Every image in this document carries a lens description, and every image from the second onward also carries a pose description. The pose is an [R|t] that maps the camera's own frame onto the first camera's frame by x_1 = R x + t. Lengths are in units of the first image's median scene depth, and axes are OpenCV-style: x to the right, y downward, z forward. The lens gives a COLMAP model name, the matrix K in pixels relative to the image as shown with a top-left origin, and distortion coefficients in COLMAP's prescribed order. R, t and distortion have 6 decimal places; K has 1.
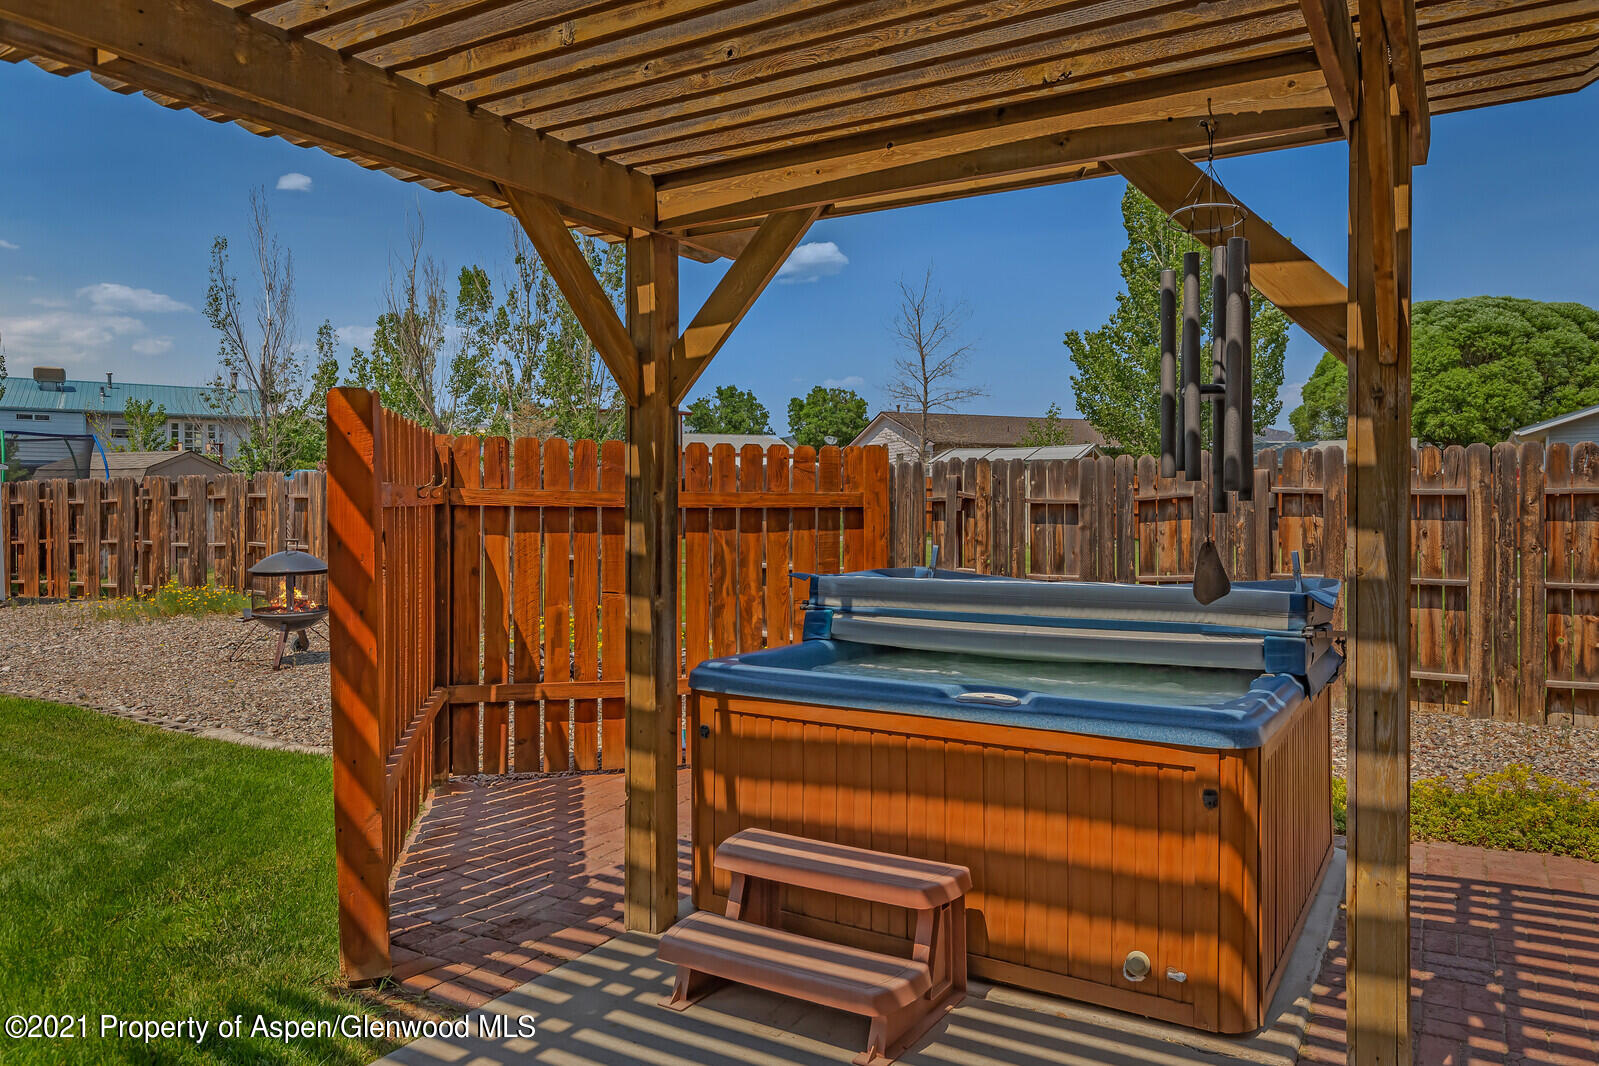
lens RADIAL K [[1111.8, 0, 799.0], [0, 1111.8, 523.6], [0, 0, 1]] dist [-0.011245, -0.001483]
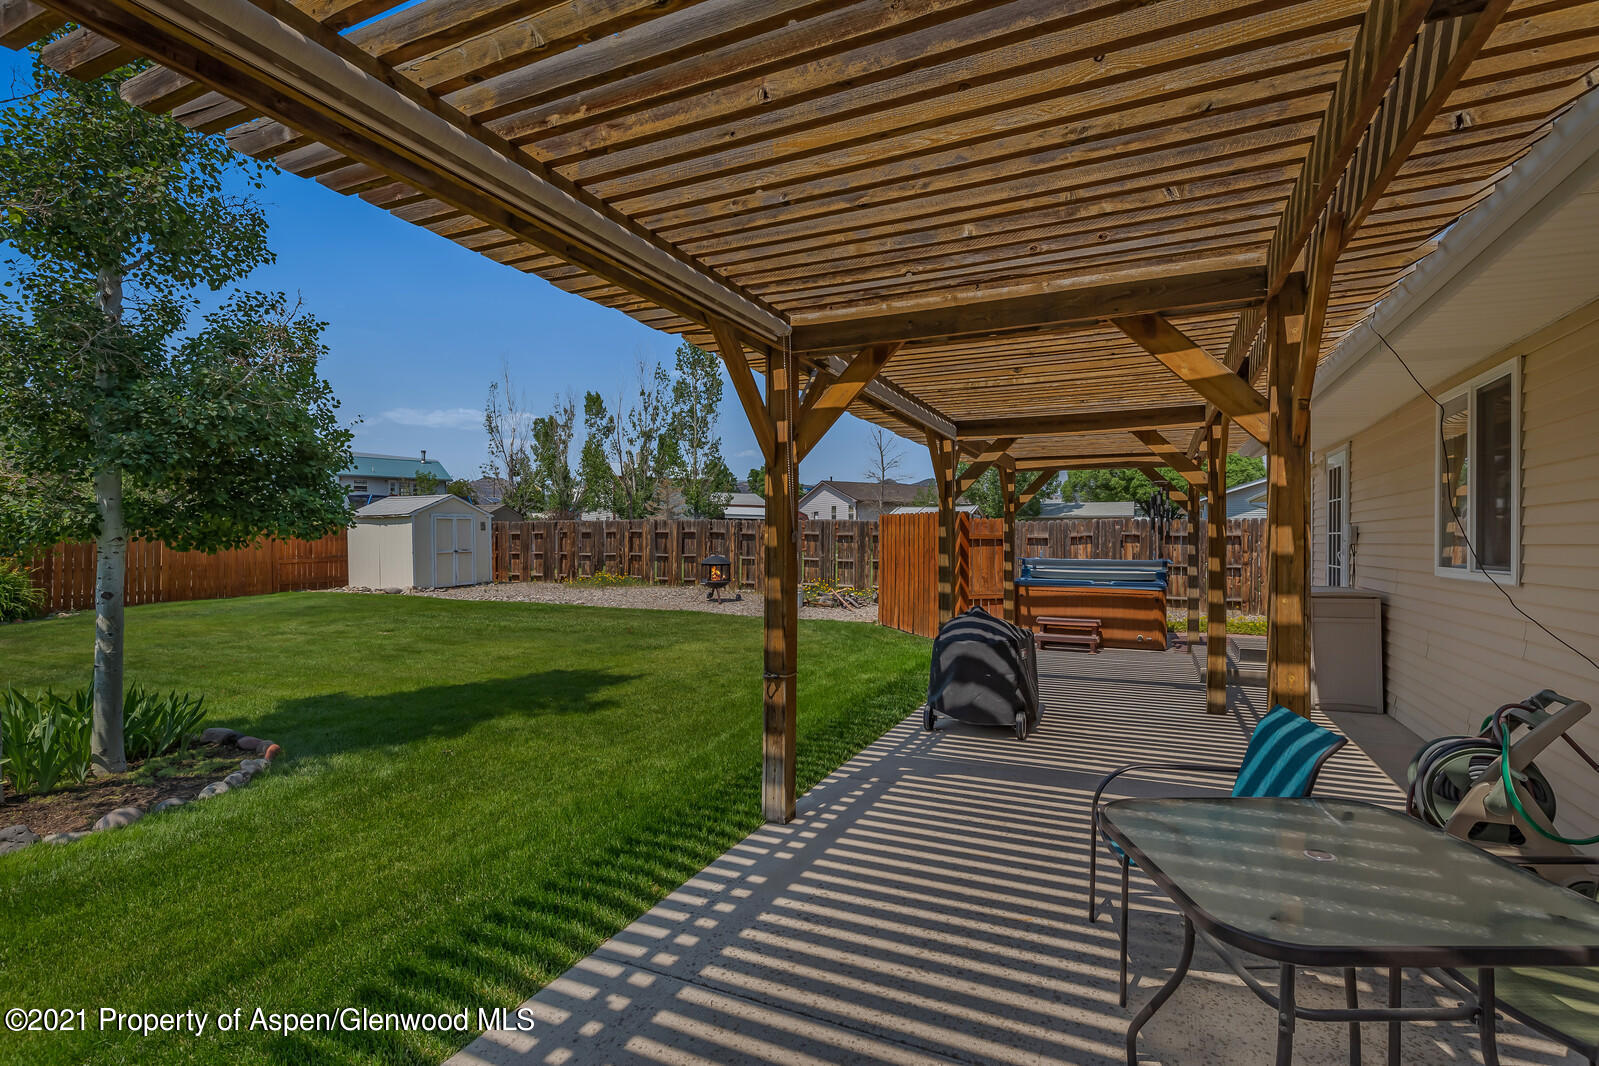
lens RADIAL K [[732.7, 0, 803.8], [0, 732.7, 542.6], [0, 0, 1]] dist [0.005568, -0.000188]
pose [[0.994819, 0.006563, 0.101453, -0.277953], [-0.005724, 0.999947, -0.008562, 0.006087], [-0.101504, 0.007937, 0.994803, -0.377463]]
